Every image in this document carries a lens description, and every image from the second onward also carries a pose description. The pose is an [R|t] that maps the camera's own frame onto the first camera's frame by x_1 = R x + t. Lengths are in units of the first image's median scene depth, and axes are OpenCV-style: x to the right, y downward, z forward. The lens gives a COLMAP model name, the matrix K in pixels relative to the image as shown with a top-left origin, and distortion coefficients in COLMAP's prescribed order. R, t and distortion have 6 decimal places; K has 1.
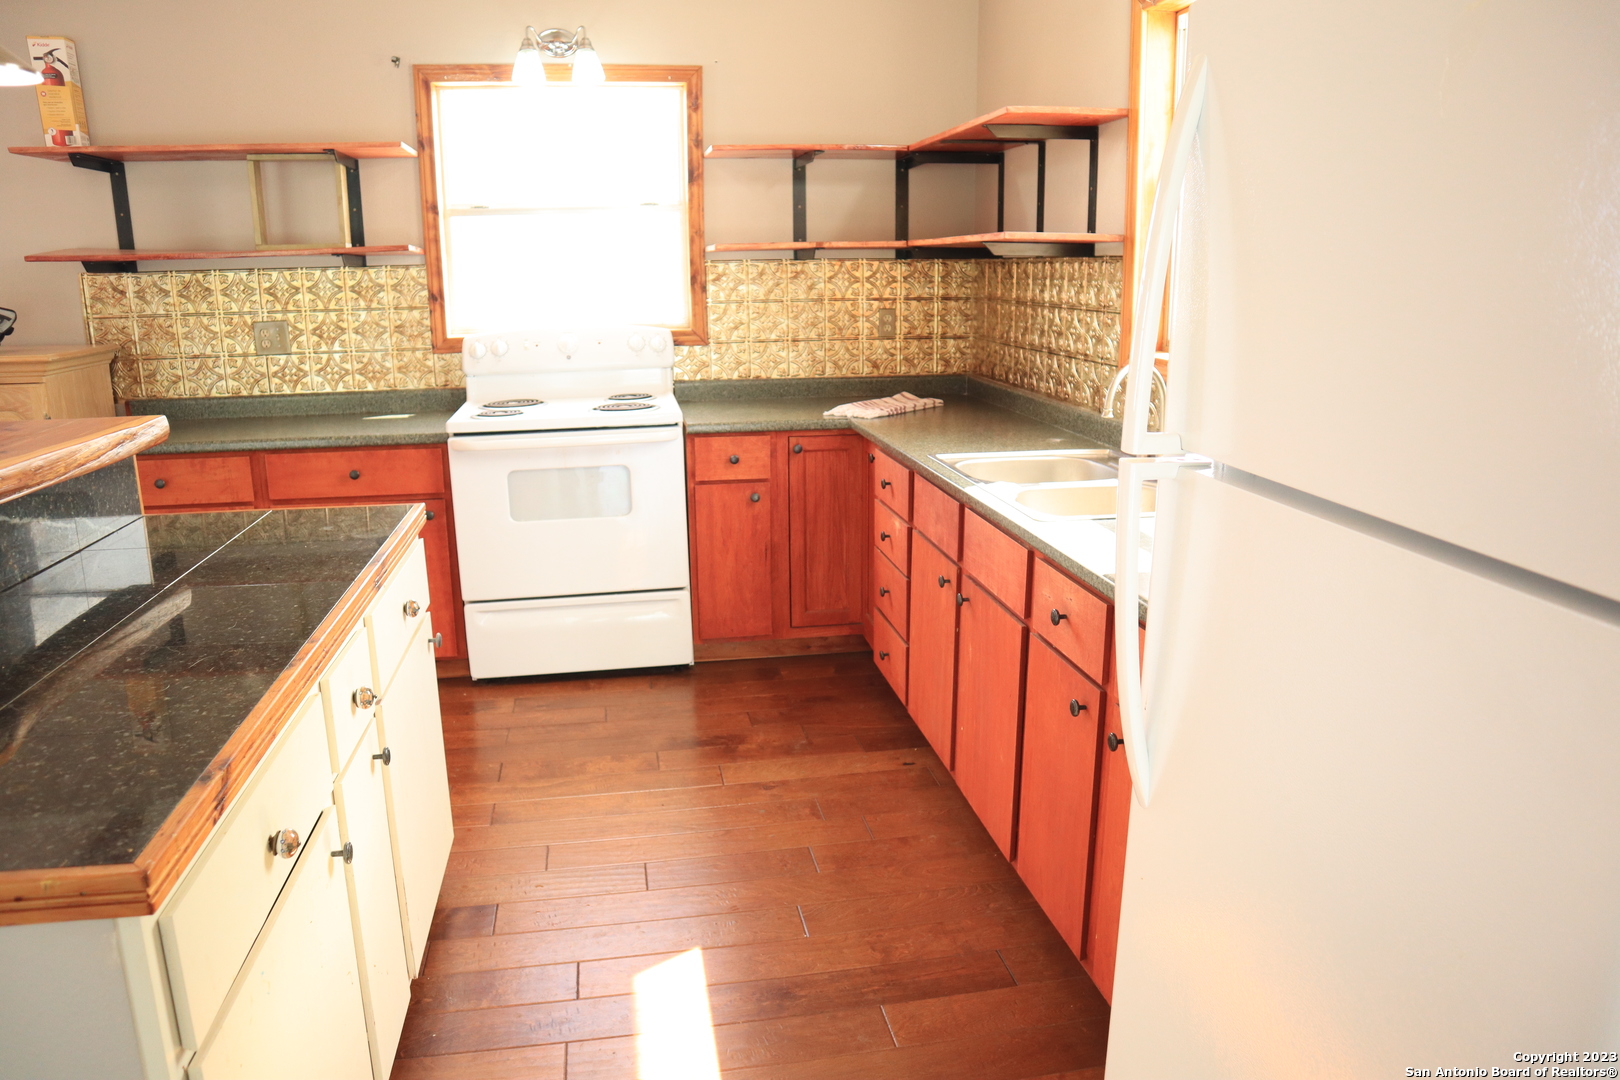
lens RADIAL K [[1123.1, 0, 810.0], [0, 1123.1, 540.0], [0, 0, 1]] dist [-0.047824, 0.001775]
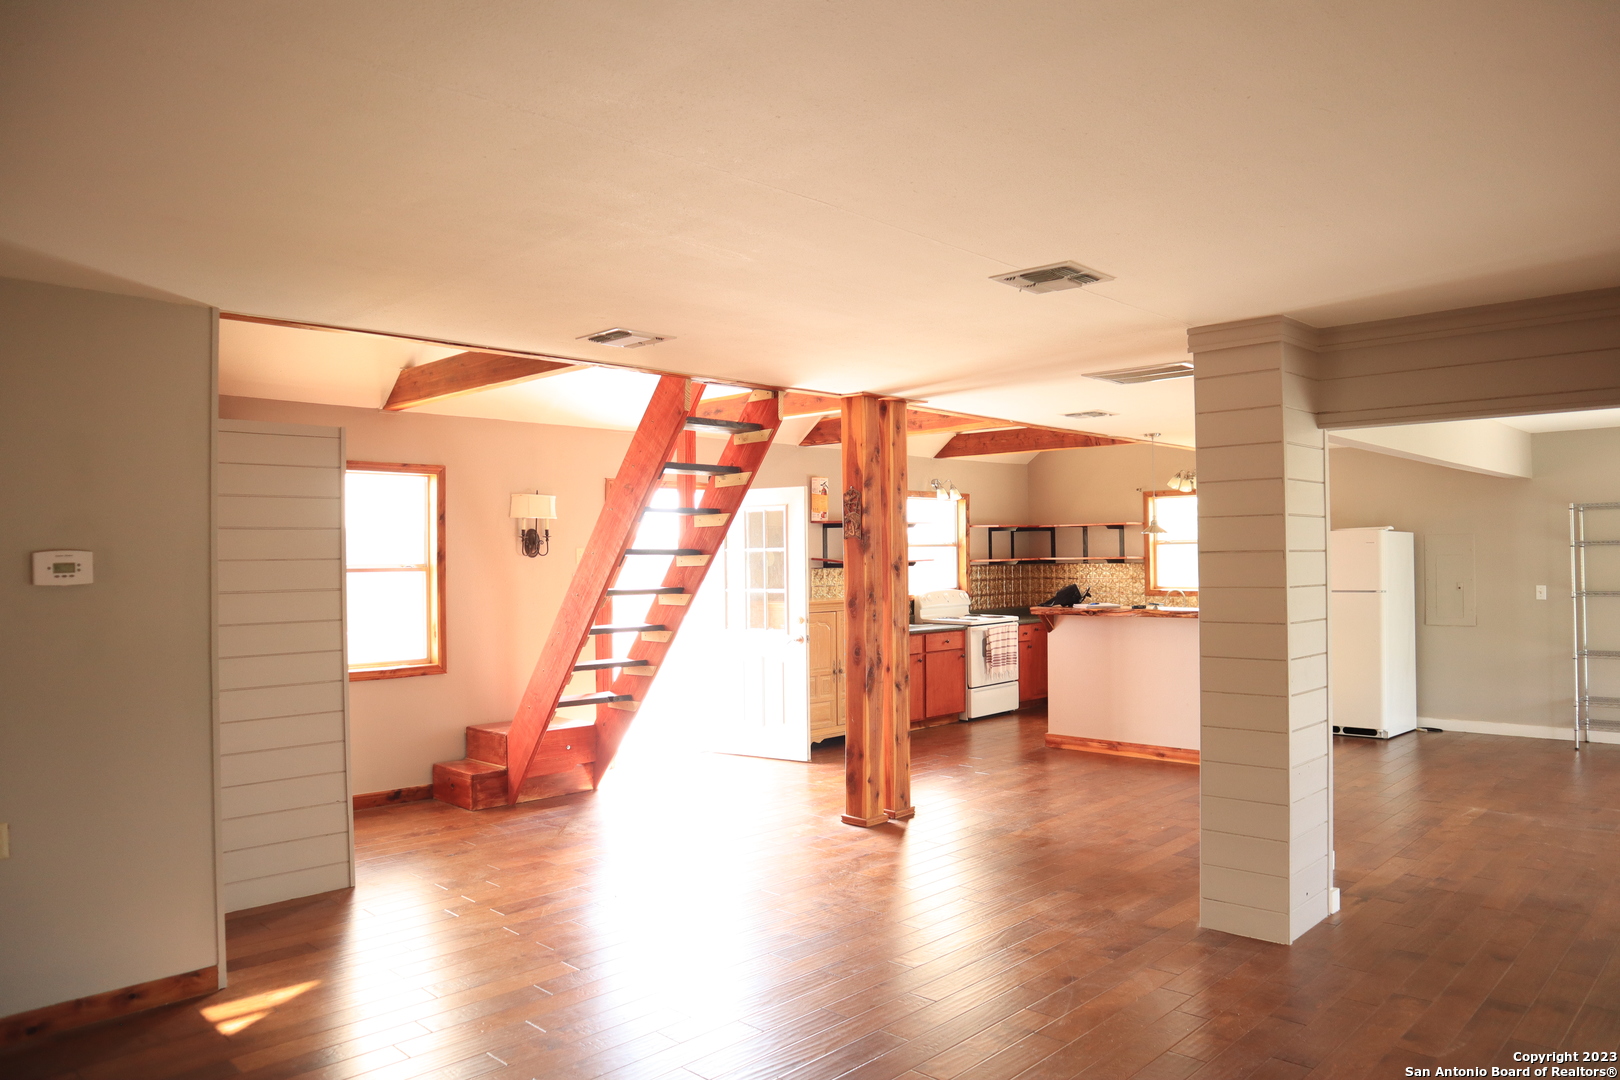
lens RADIAL K [[1123.1, 0, 810.0], [0, 1123.1, 540.0], [0, 0, 1]] dist [-0.047824, 0.001775]
pose [[0.802100, 0.025789, 0.596633, -2.147973], [0.149046, 0.958806, -0.241818, 0.300580], [-0.578292, 0.282888, 0.765215, -0.887519]]
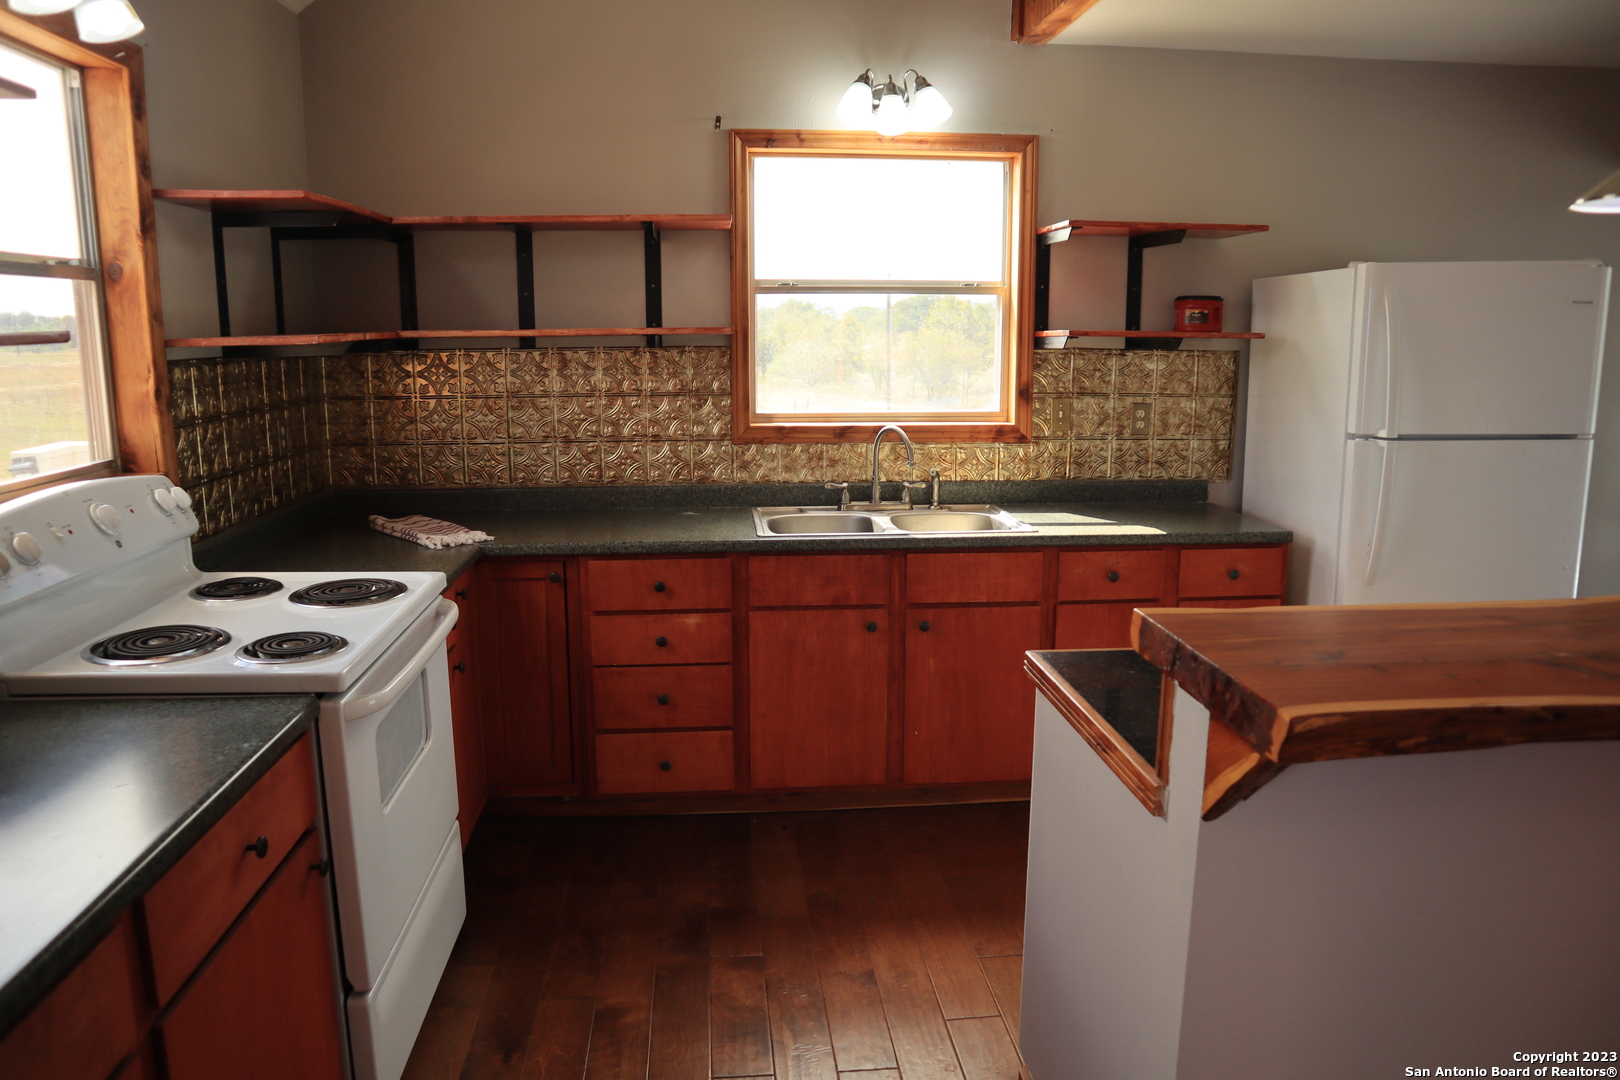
lens RADIAL K [[1123.1, 0, 810.0], [0, 1123.1, 540.0], [0, 0, 1]] dist [-0.047824, 0.001775]
pose [[0.067977, -0.161581, 0.984516, -0.746291], [0.261640, 0.955148, 0.138696, -0.161318], [-0.962769, 0.248160, 0.107204, 0.679247]]
